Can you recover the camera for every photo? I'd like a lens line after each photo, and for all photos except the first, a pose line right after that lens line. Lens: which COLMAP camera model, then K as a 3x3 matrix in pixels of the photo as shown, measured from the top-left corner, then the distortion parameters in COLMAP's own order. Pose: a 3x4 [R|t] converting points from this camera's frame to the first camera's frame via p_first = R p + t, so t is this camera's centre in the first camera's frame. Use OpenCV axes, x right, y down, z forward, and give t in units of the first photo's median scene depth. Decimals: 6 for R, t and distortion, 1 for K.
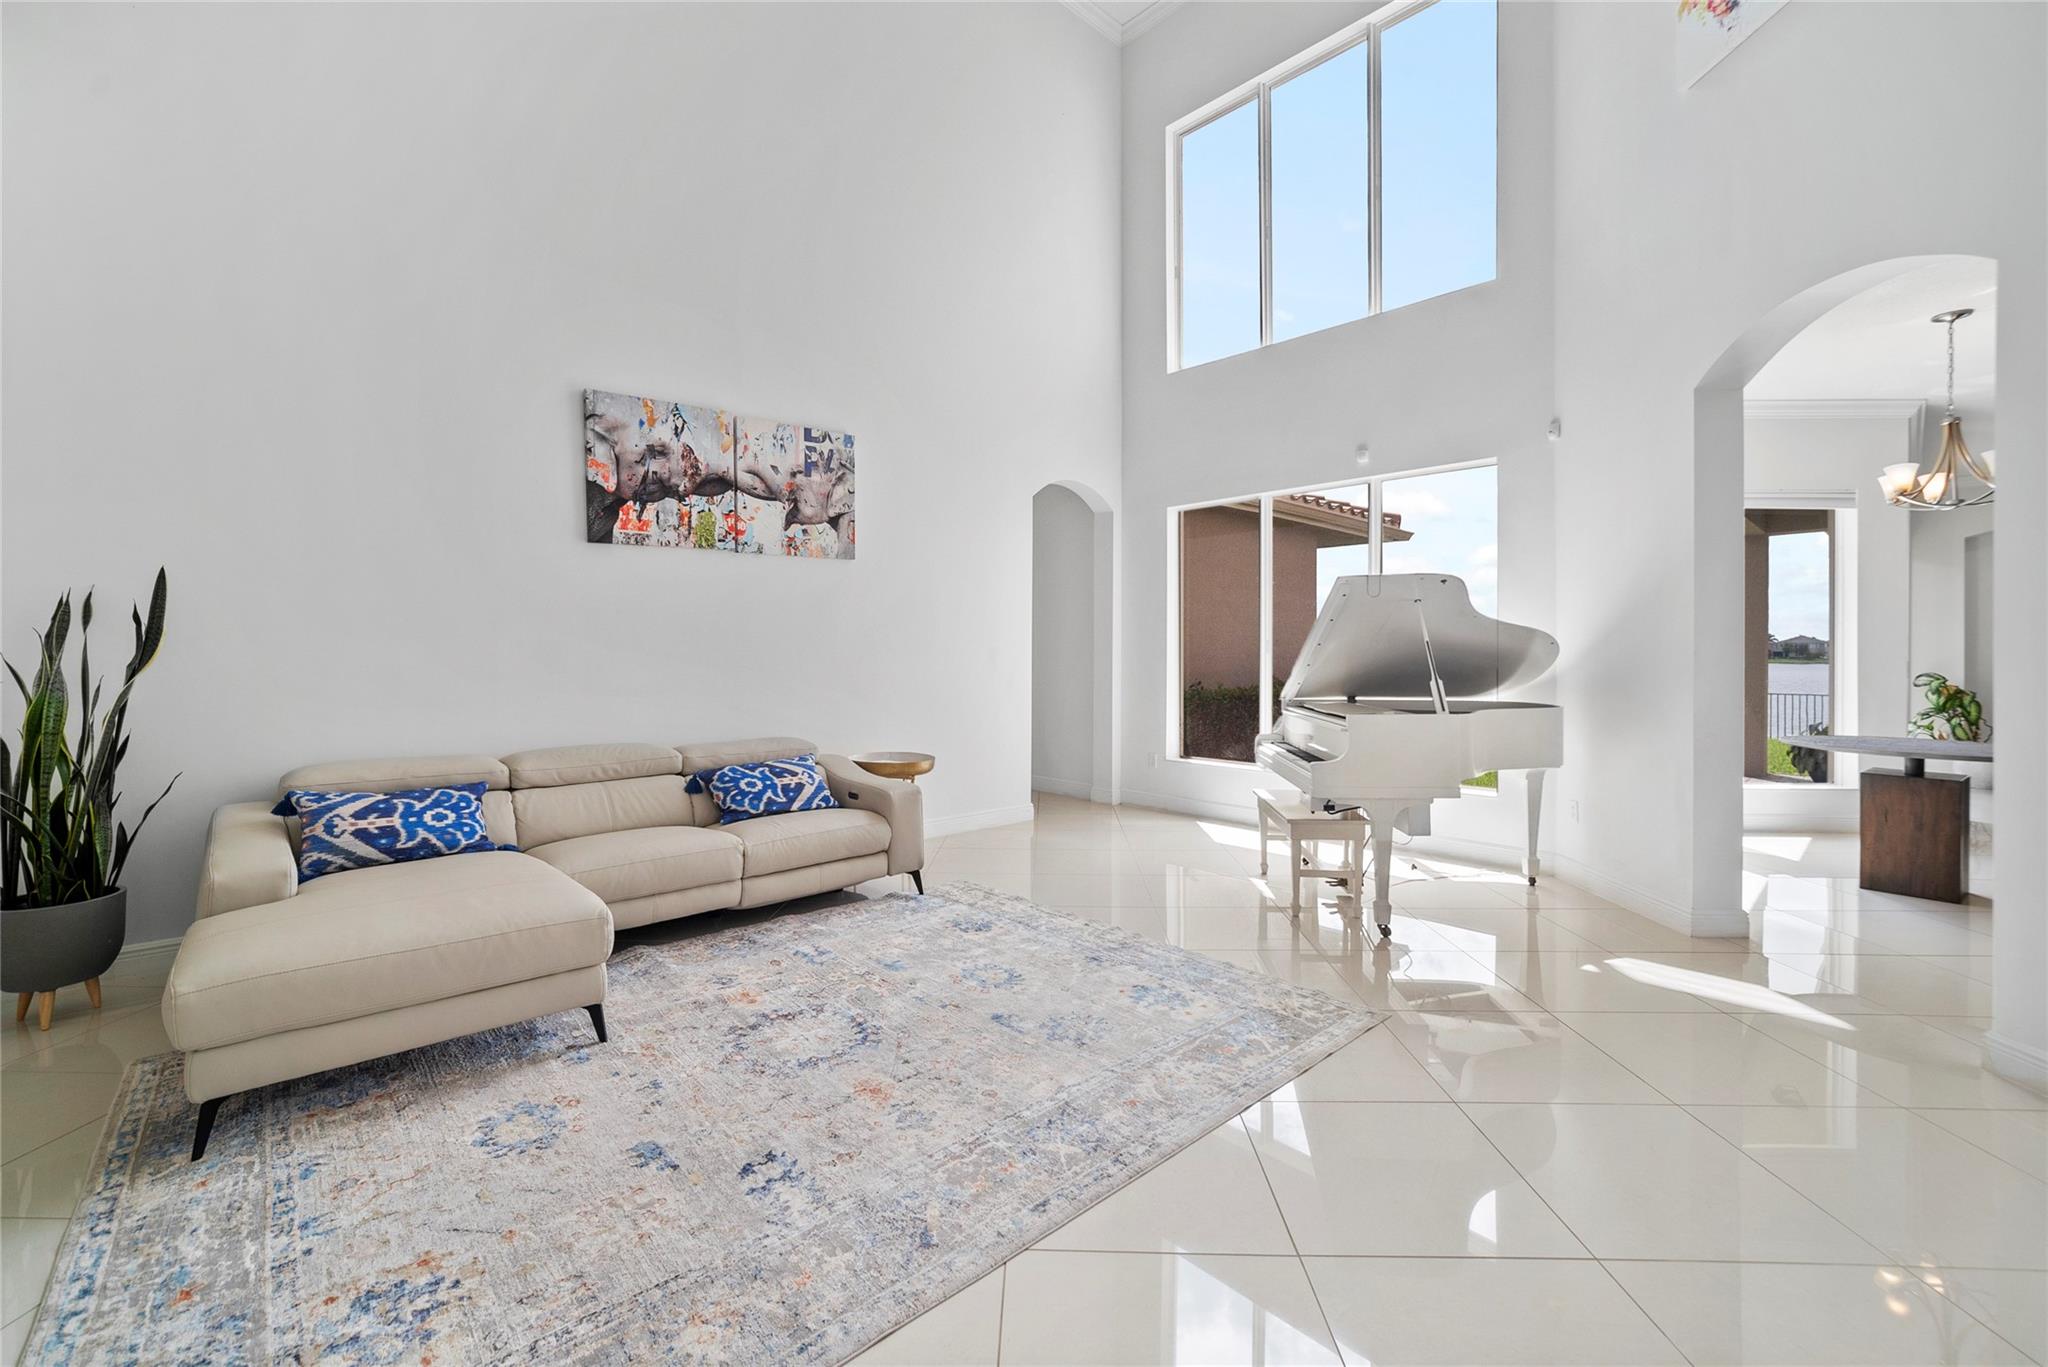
lens RADIAL K [[841.3, 0, 1026.1], [0, 841.3, 653.4], [0, 0, 1]] dist [-0.028603, 0.010260]
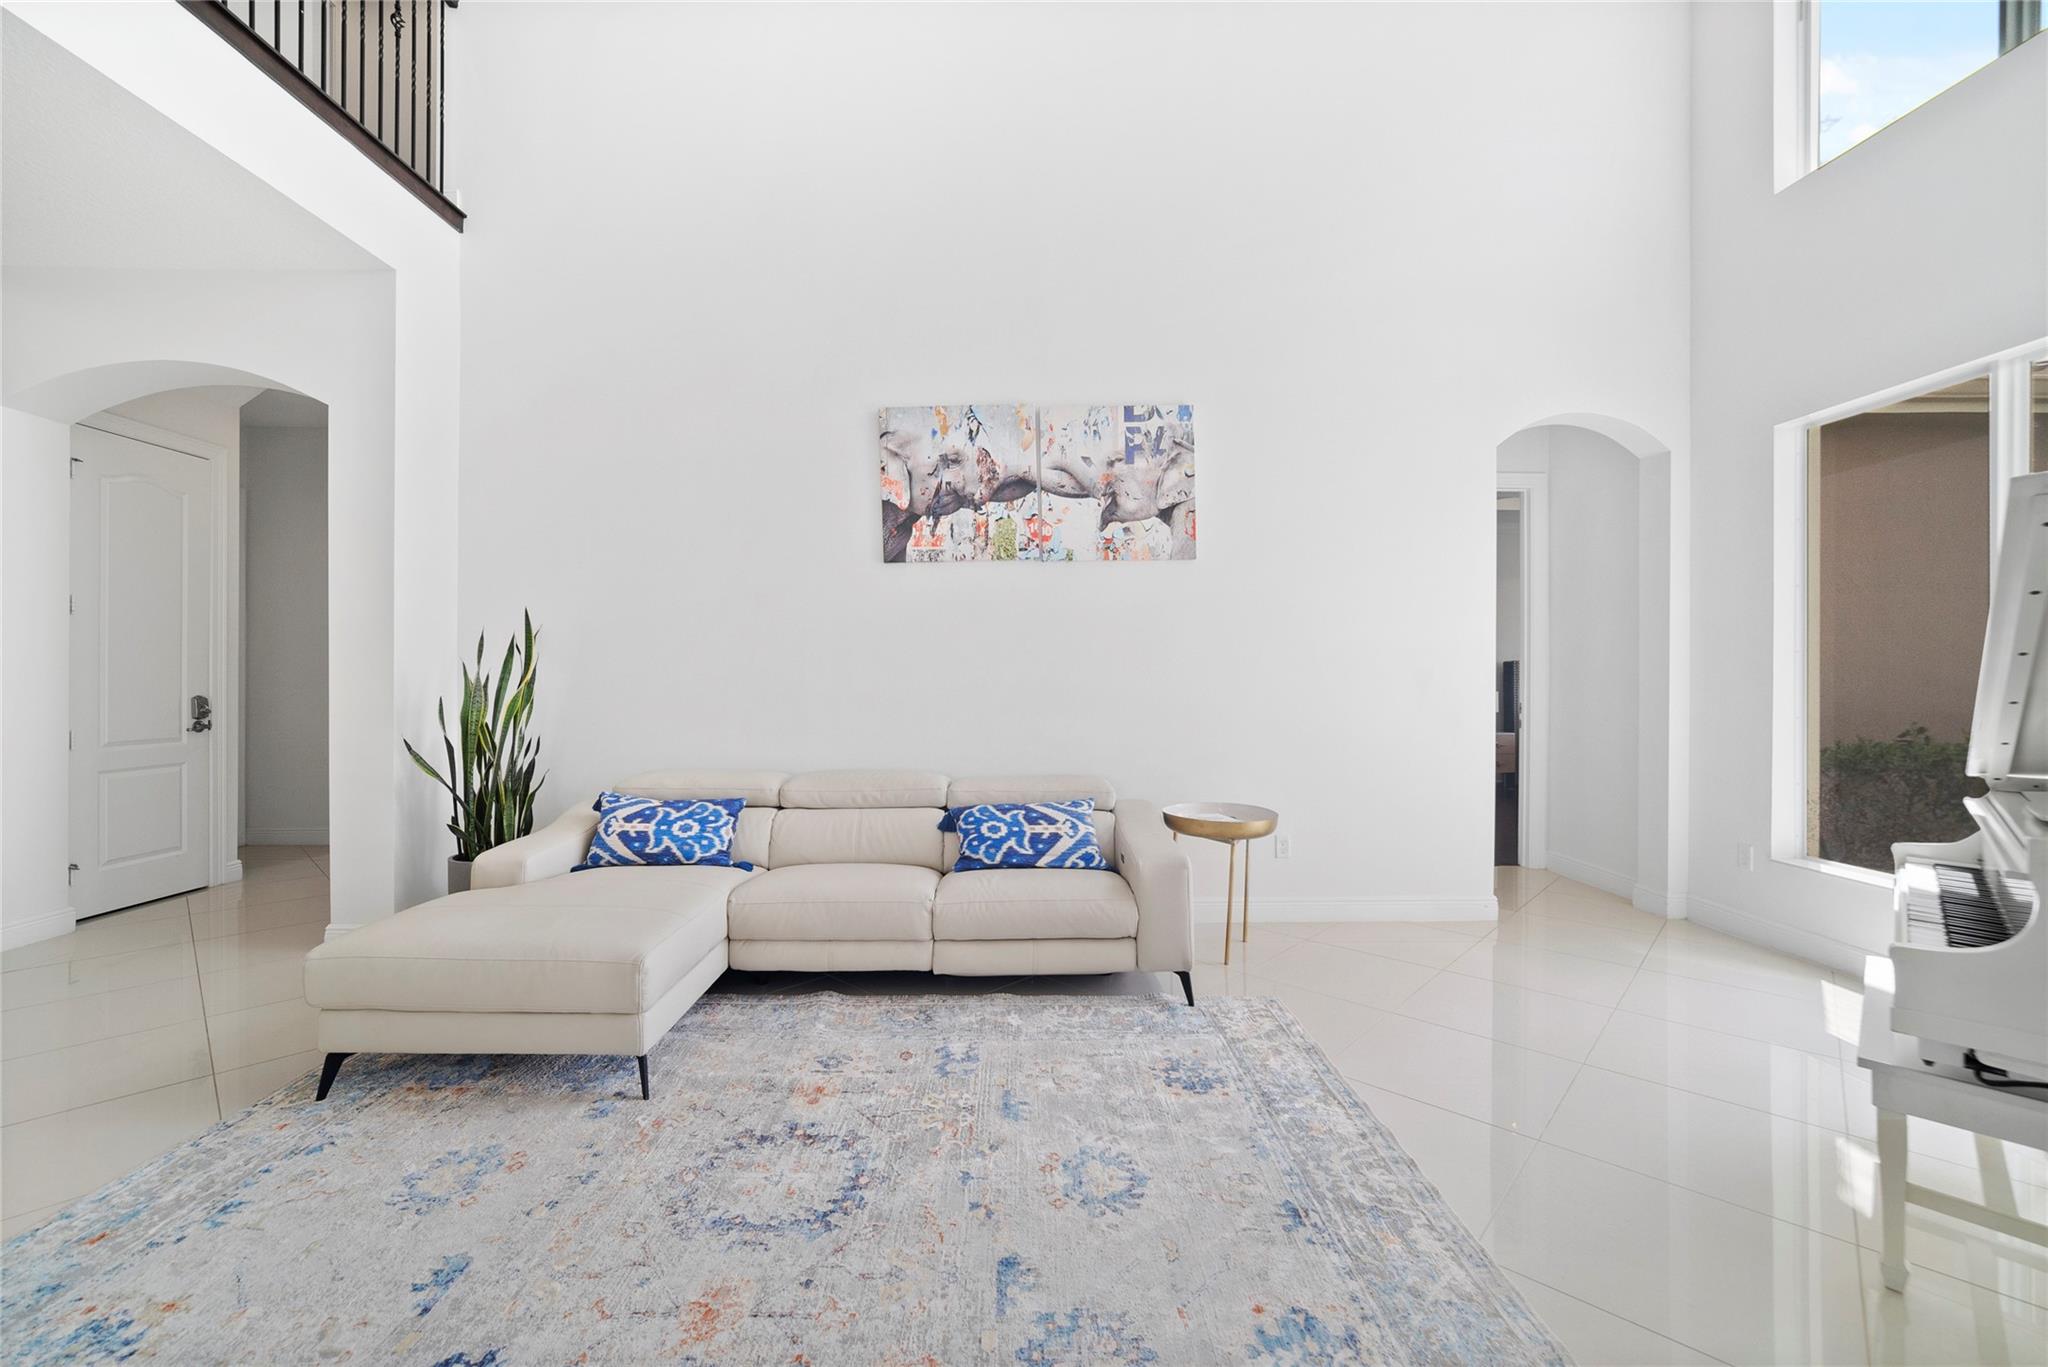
lens RADIAL K [[841.3, 0, 1029.4], [0, 841.3, 676.1], [0, 0, 1]] dist [-0.028603, 0.010260]
pose [[0.750388, -0.000942, -0.660997, 0.255871], [-0.001589, 0.999994, -0.003230, 0.003223], [0.660996, 0.003474, 0.750381, 0.368352]]
